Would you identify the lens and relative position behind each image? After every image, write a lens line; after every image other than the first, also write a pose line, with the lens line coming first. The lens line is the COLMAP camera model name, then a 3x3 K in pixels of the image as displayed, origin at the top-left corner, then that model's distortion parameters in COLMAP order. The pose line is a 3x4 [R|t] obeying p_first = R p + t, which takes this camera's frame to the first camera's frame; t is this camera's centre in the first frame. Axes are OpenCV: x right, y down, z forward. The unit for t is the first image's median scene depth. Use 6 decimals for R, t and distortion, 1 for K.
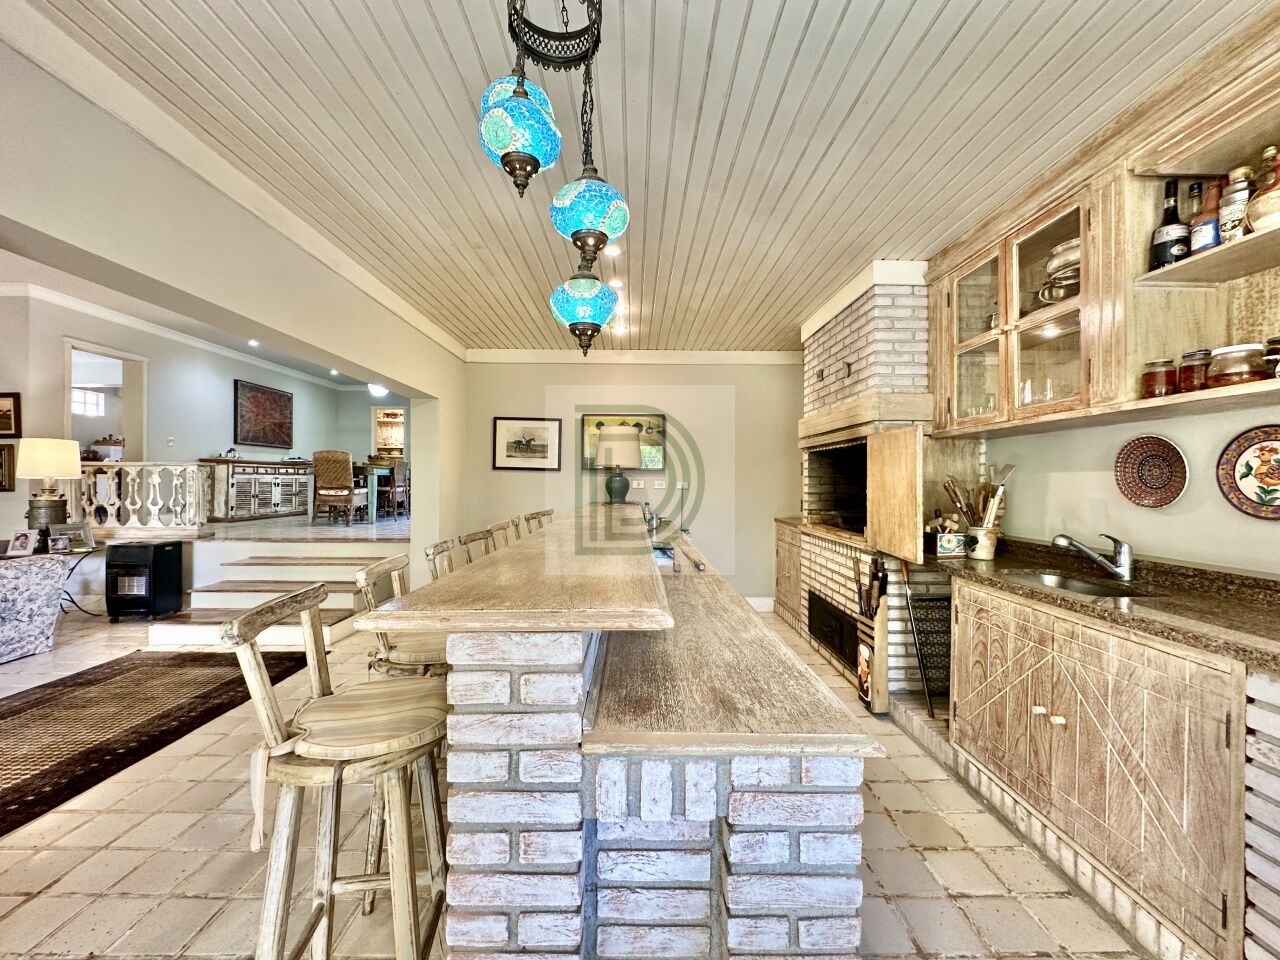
lens RADIAL K [[512.8, 0, 639.9], [0, 512.8, 480.8], [0, 0, 1]] dist [-0.004408, 0.000461]
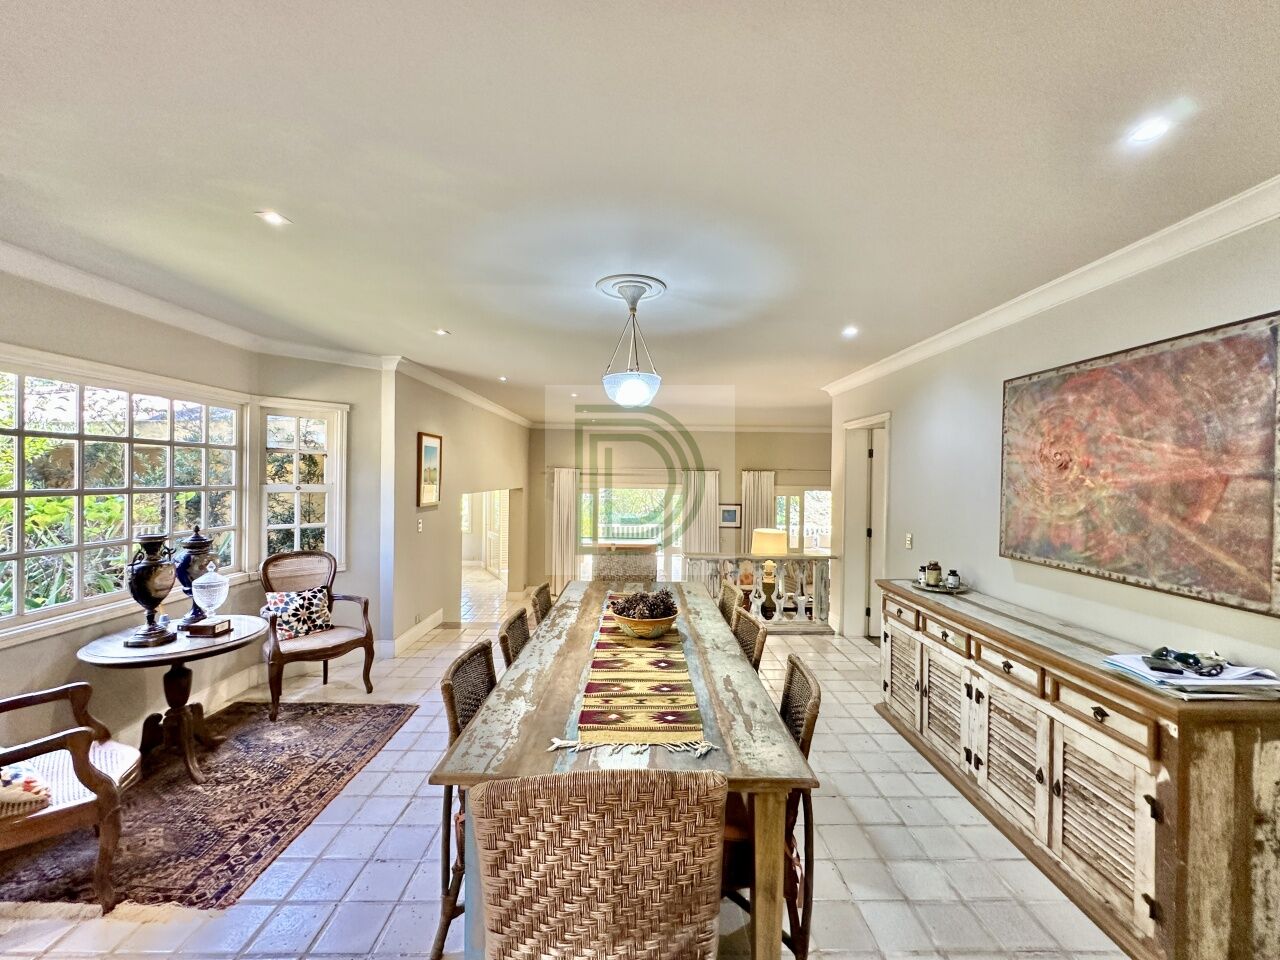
lens RADIAL K [[522.0, 0, 647.8], [0, 522.0, 480.3], [0, 0, 1]] dist [0.000353, 0.000269]
pose [[-0.999775, -0.016183, -0.013723, -0.800002], [-0.016300, 0.999832, 0.008408, -0.191381], [0.013584, 0.008630, -0.999870, 2.075828]]
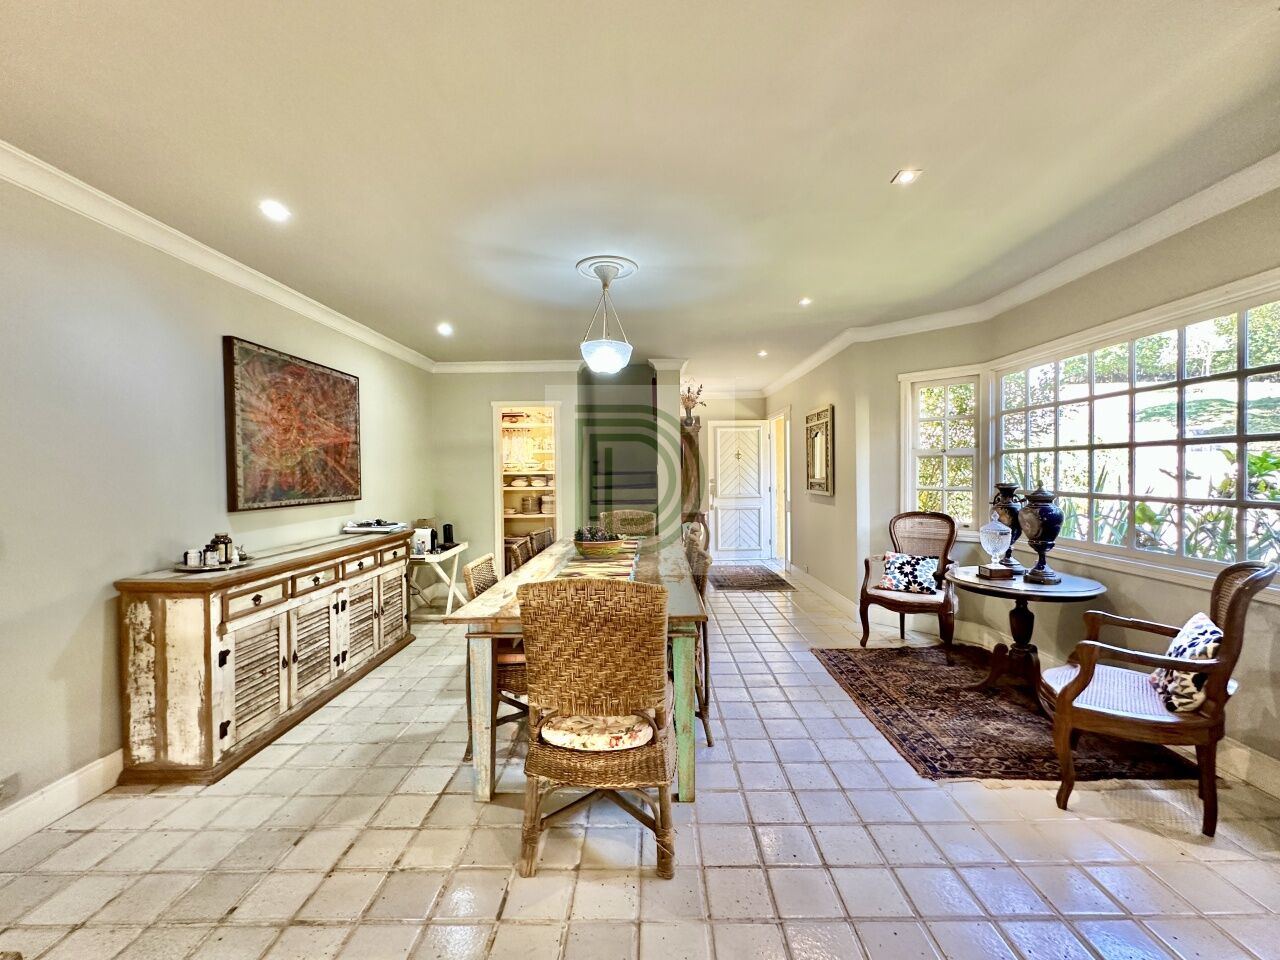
lens RADIAL K [[522.0, 0, 647.8], [0, 522.0, 480.3], [0, 0, 1]] dist [0.000353, 0.000269]
pose [[0.999730, -0.016762, -0.016119, -0.735175], [0.017045, 0.999700, 0.017587, -0.146641], [0.015819, -0.017857, 0.999715, 0.954430]]
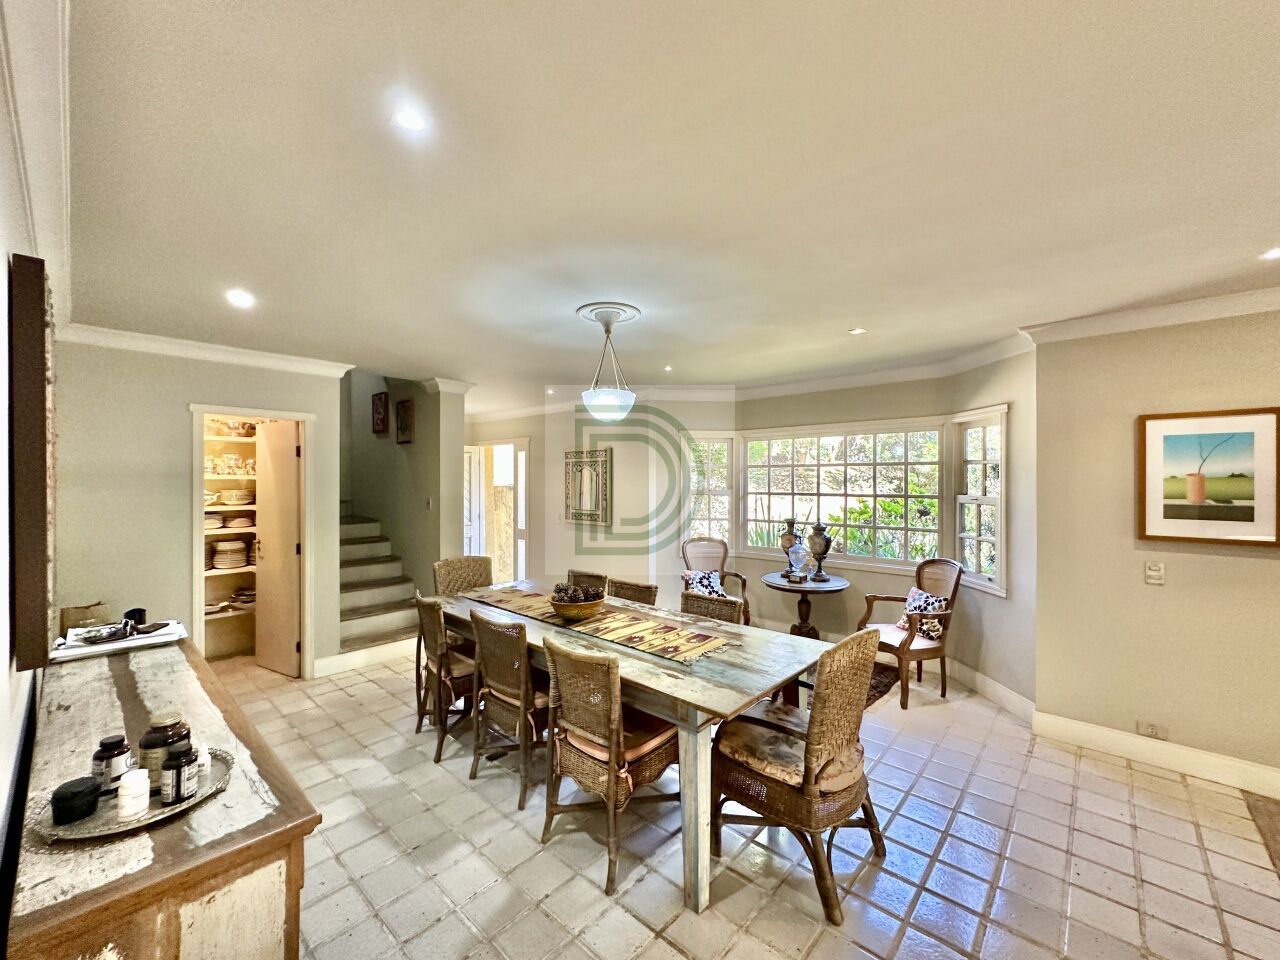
lens RADIAL K [[512.8, 0, 639.9], [0, 512.8, 480.8], [0, 0, 1]] dist [-0.004408, 0.000461]
pose [[0.675451, -0.005281, 0.737386, -1.179400], [0.002354, 0.999985, 0.005006, -0.197416], [-0.737401, -0.001645, 0.675453, 1.148060]]
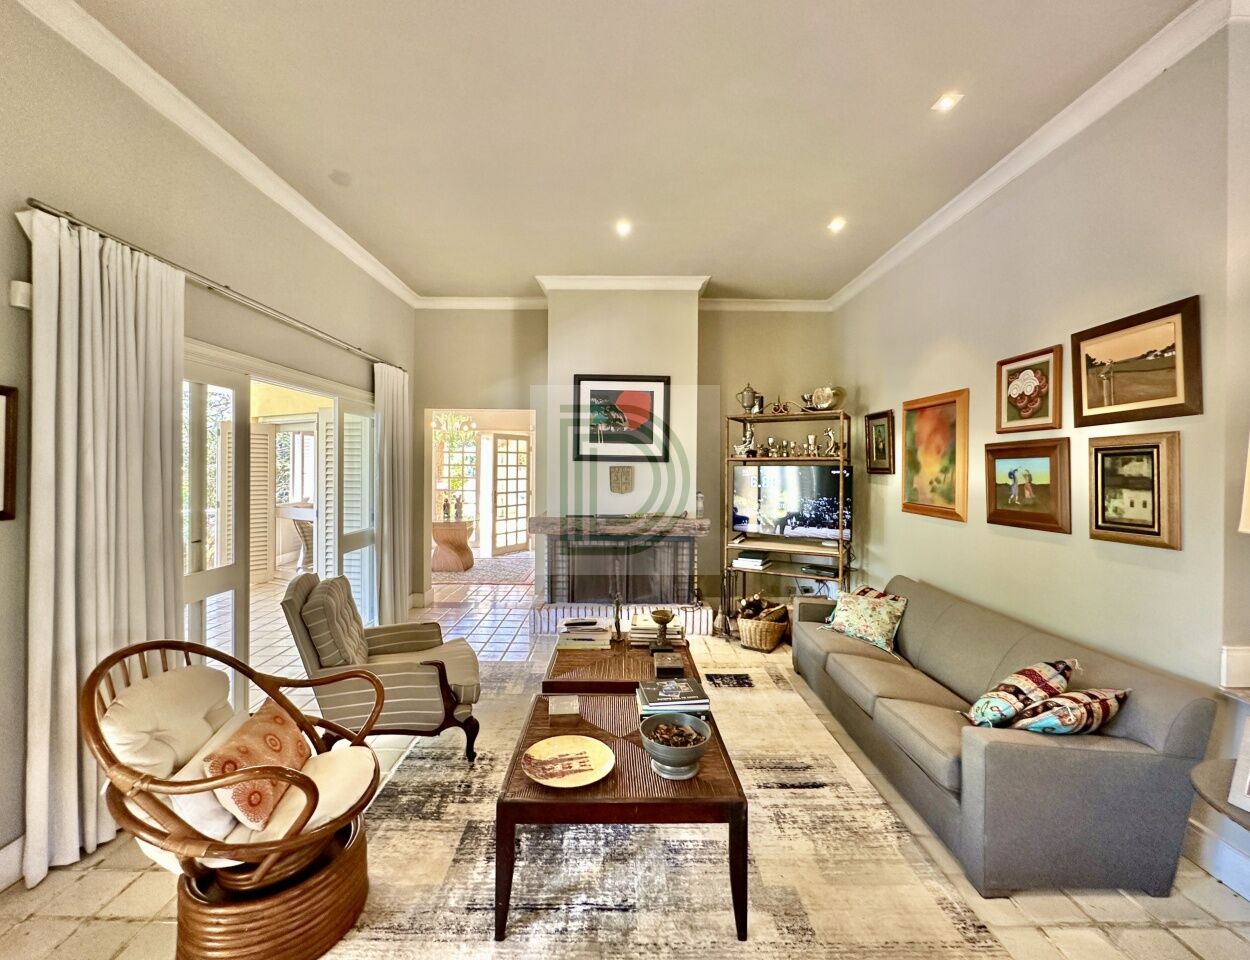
lens RADIAL K [[519.8, 0, 621.4], [0, 519.8, 469.3], [0, 0, 1]] dist [-0.001759, -0.000109]
pose [[-0.003493, -0.000821, -0.999994, -0.821864], [-0.007007, 0.999975, -0.000796, -0.038921], [0.999969, 0.007004, -0.003498, 0.566056]]
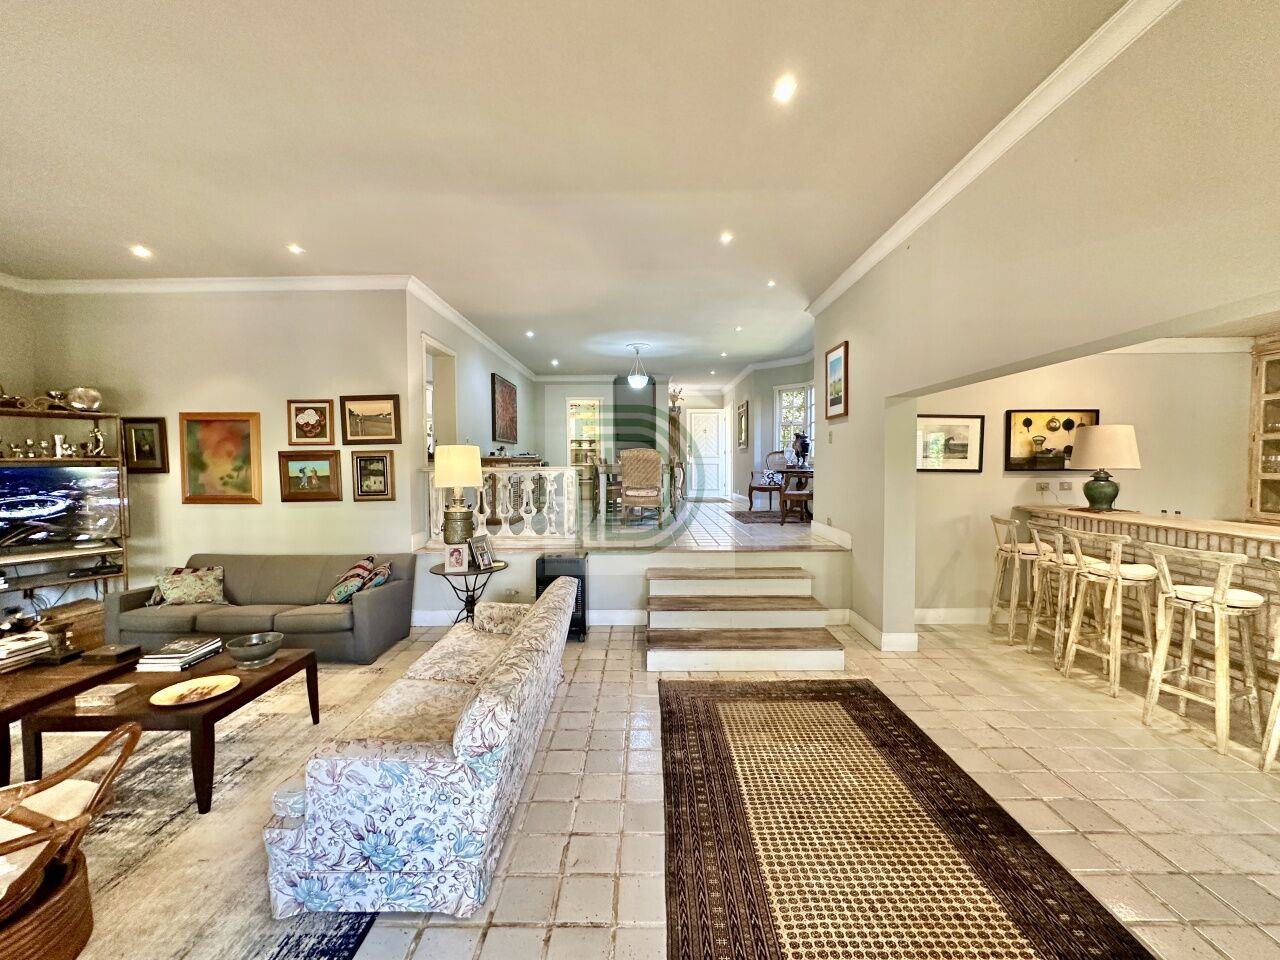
lens RADIAL K [[512.8, 0, 639.9], [0, 512.8, 480.8], [0, 0, 1]] dist [-0.004408, 0.000461]
pose [[0.999765, -0.010705, -0.018828, -0.758746], [0.011374, 0.999294, 0.035799, -0.044397], [0.018431, -0.036005, 0.999182, 0.069263]]
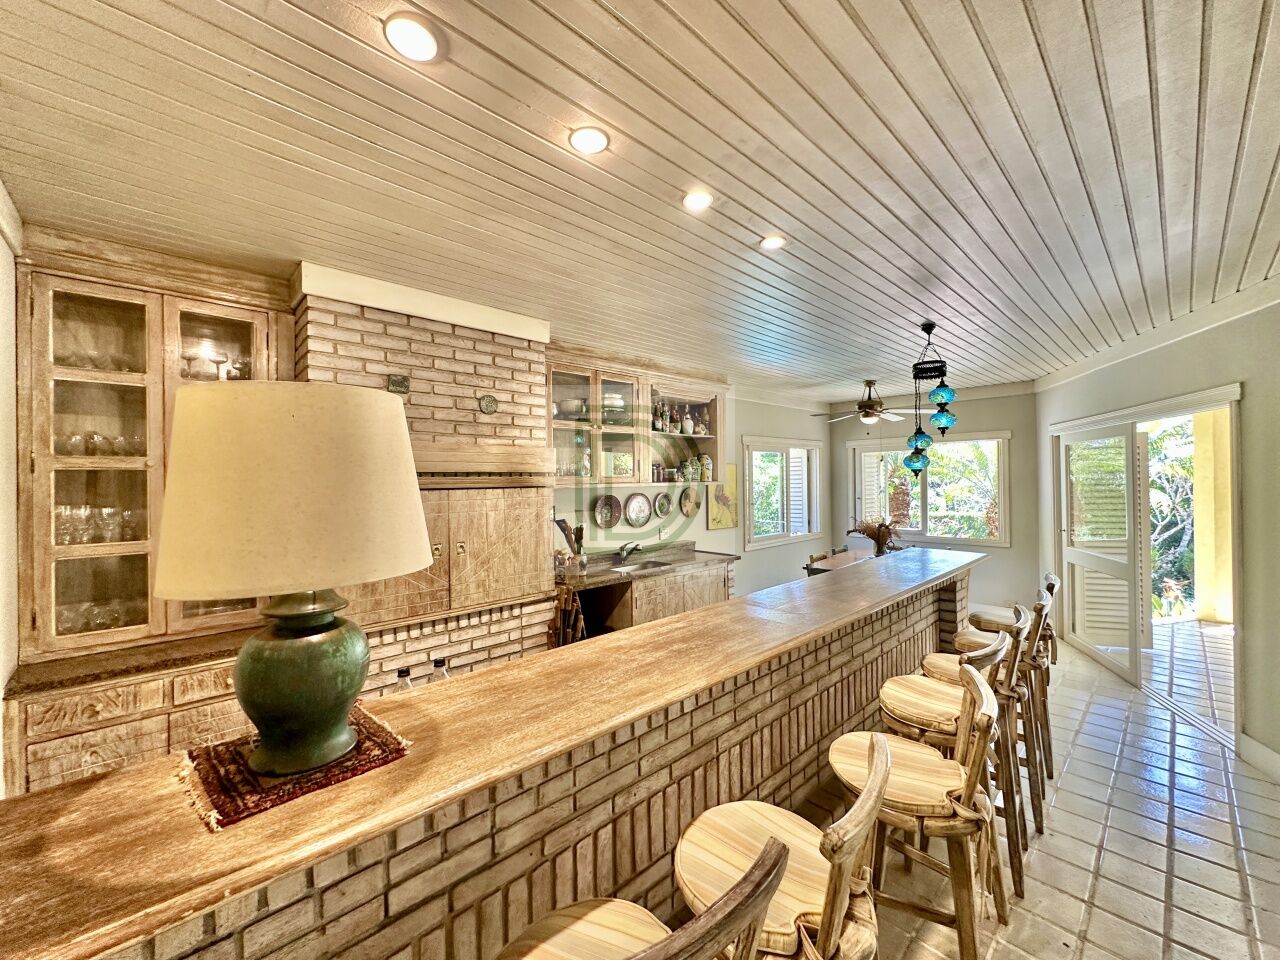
lens RADIAL K [[512.8, 0, 639.9], [0, 512.8, 480.8], [0, 0, 1]] dist [-0.004408, 0.000461]
pose [[-0.679363, 0.004465, 0.733789, -0.264003], [0.008995, 0.999957, 0.002244, -0.059959], [-0.733747, 0.008125, -0.679374, 0.933925]]
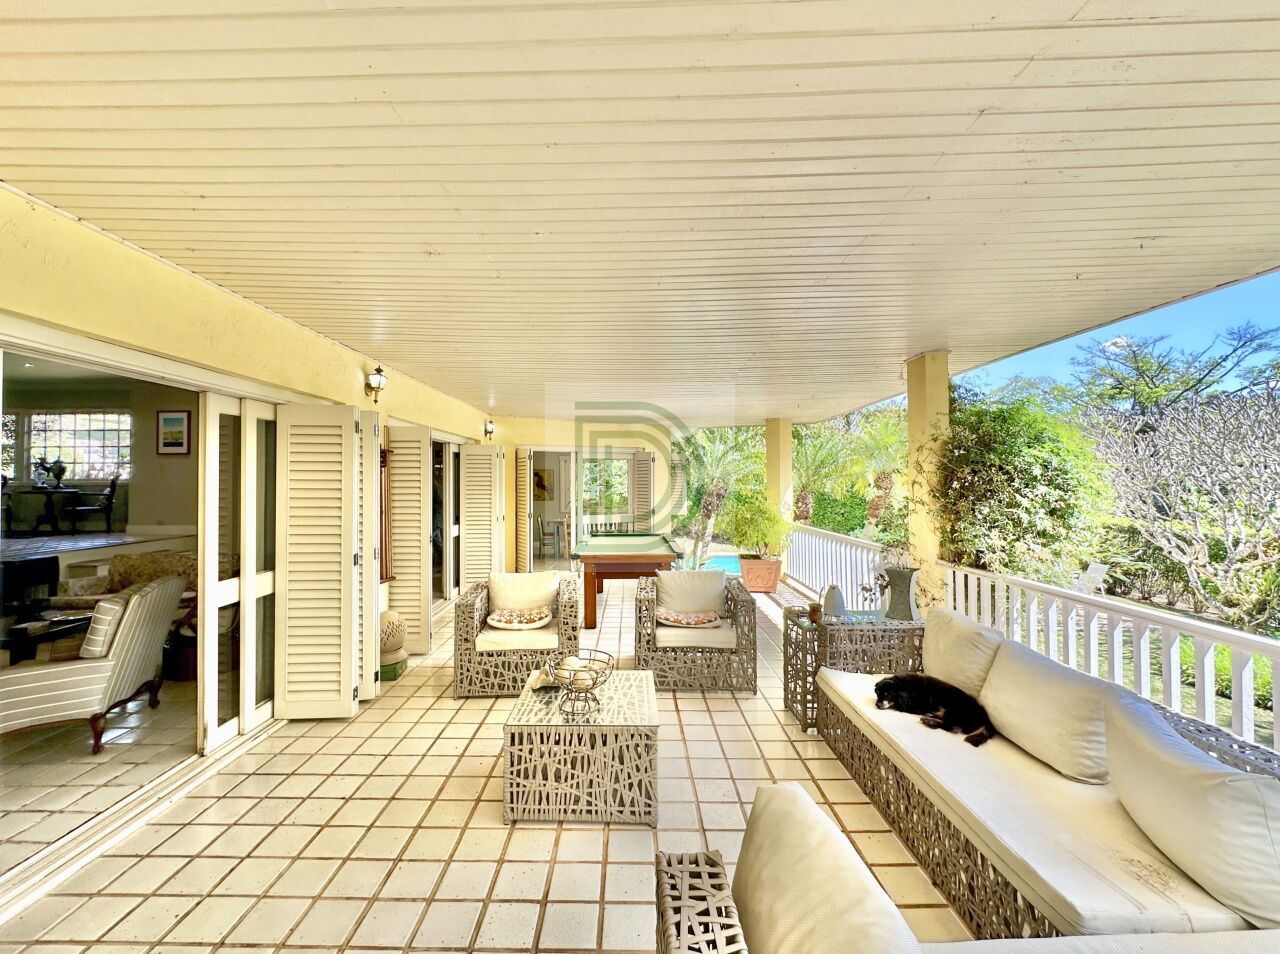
lens RADIAL K [[519.7, 0, 640.0], [0, 519.7, 477.0], [0, 0, 1]] dist [-0.004410, 0.000178]
pose [[-0.002591, 0.002445, 0.999994, -2.002404], [0.002882, 0.999993, -0.002438, -0.052248], [-0.999992, 0.002876, -0.002598, -0.362113]]
